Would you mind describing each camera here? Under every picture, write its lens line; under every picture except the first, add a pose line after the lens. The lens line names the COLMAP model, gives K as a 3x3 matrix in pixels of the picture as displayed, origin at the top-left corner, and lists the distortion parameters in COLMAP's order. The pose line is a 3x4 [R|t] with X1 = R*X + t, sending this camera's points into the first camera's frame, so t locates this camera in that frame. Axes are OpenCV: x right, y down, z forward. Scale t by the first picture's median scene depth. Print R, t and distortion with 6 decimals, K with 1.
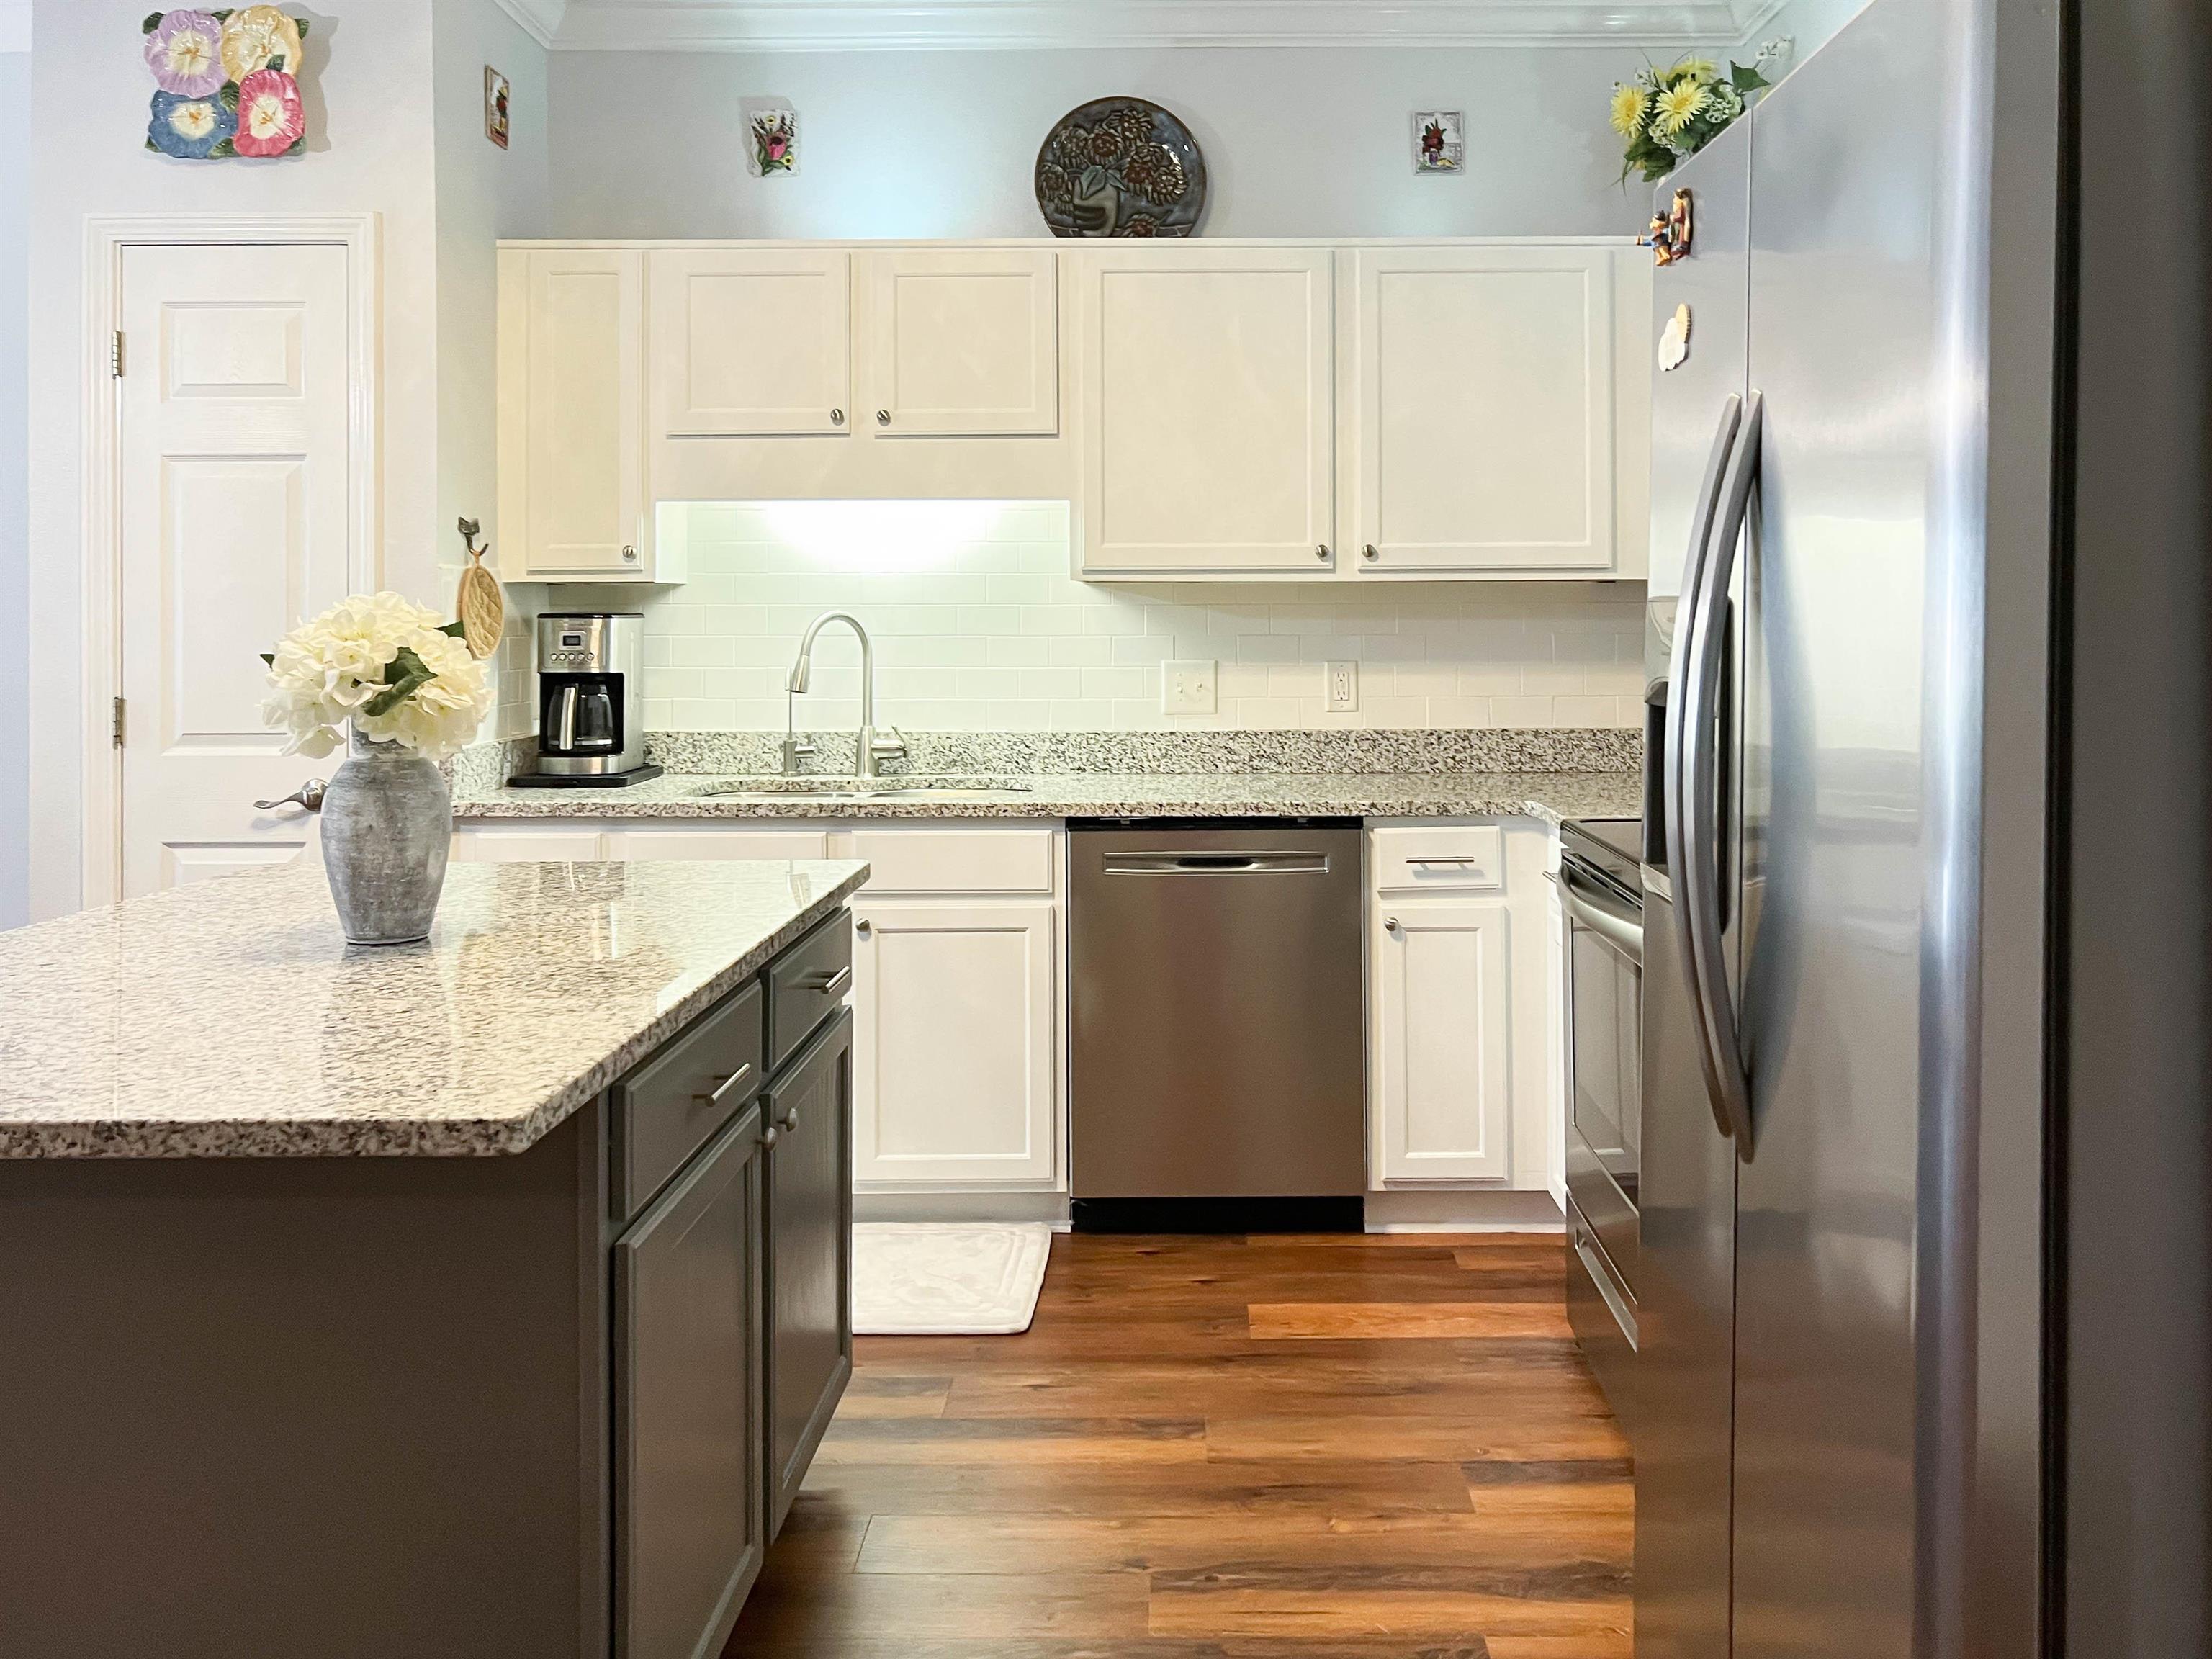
lens RADIAL K [[1697.9, 0, 1156.8], [0, 1697.9, 602.5], [0, 0, 1]] dist [0.005822, -0.016949]
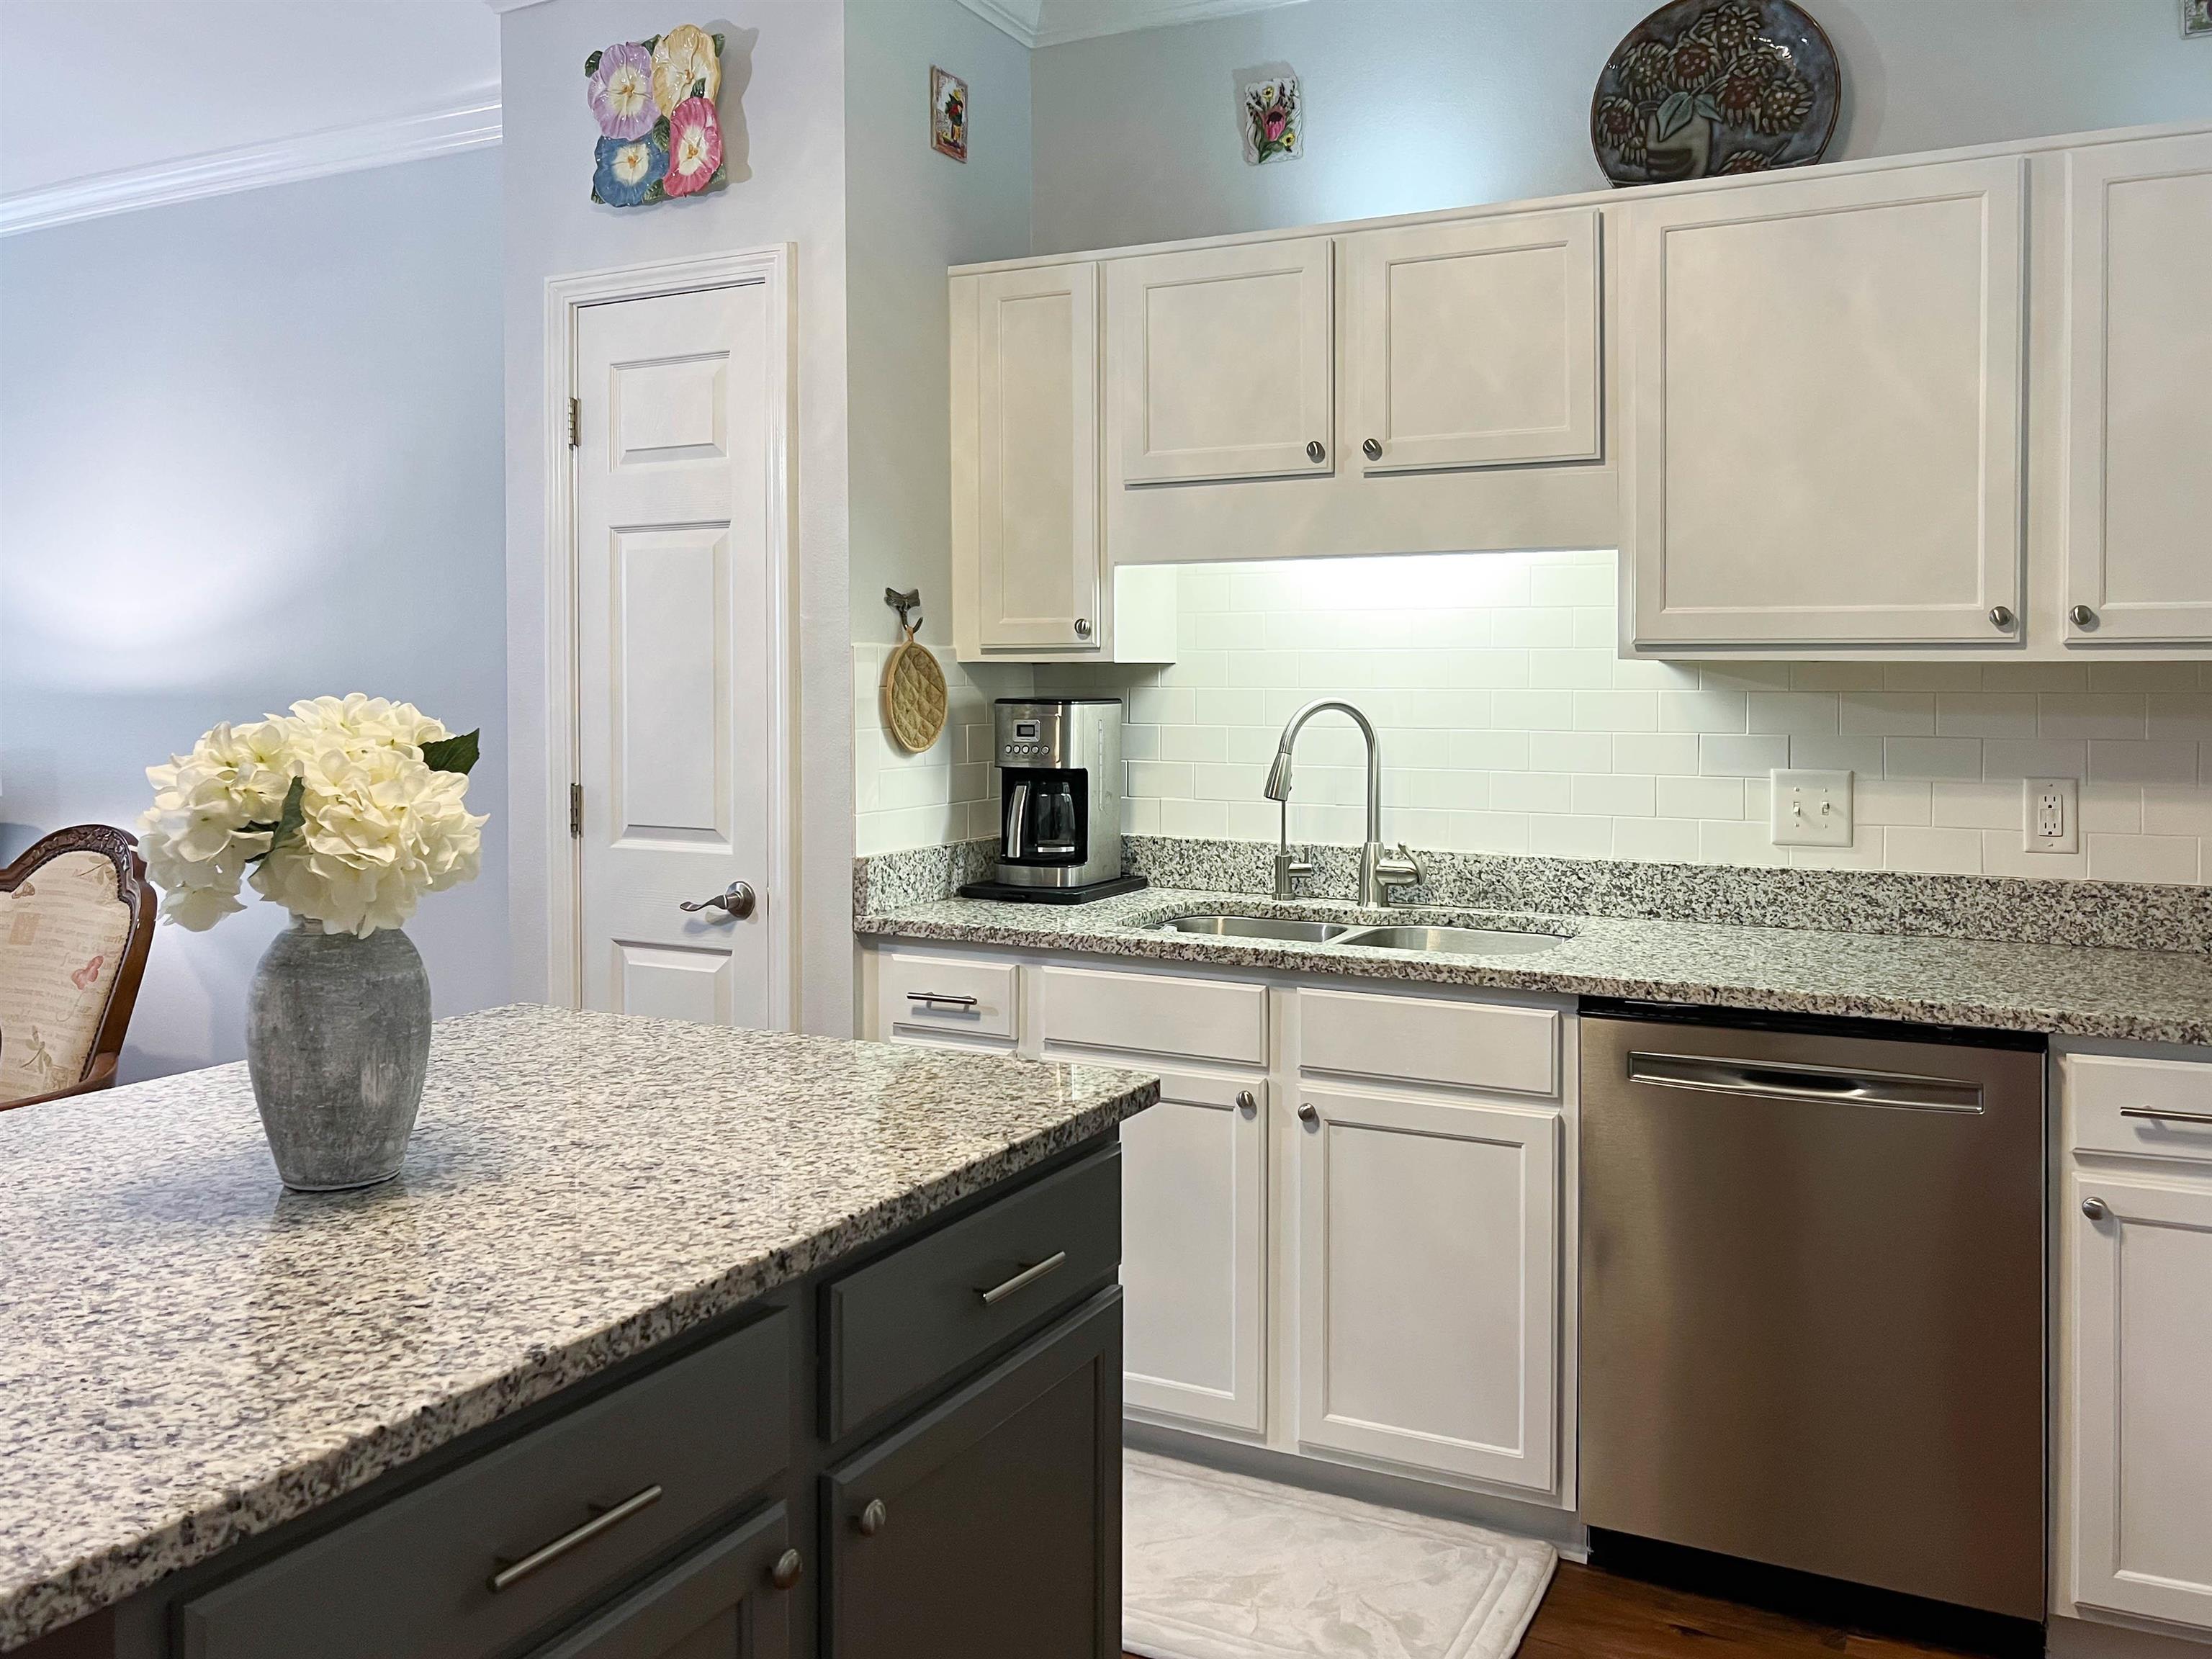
lens RADIAL K [[1697.9, 0, 1159.5], [0, 1697.9, 695.3], [0, 0, 1]] dist [0.005822, -0.016949]
pose [[0.902364, 0.009091, -0.430879, 0.086250], [-0.001965, 0.999854, 0.016980, -0.009838], [0.430970, -0.014476, 0.902250, 0.259080]]
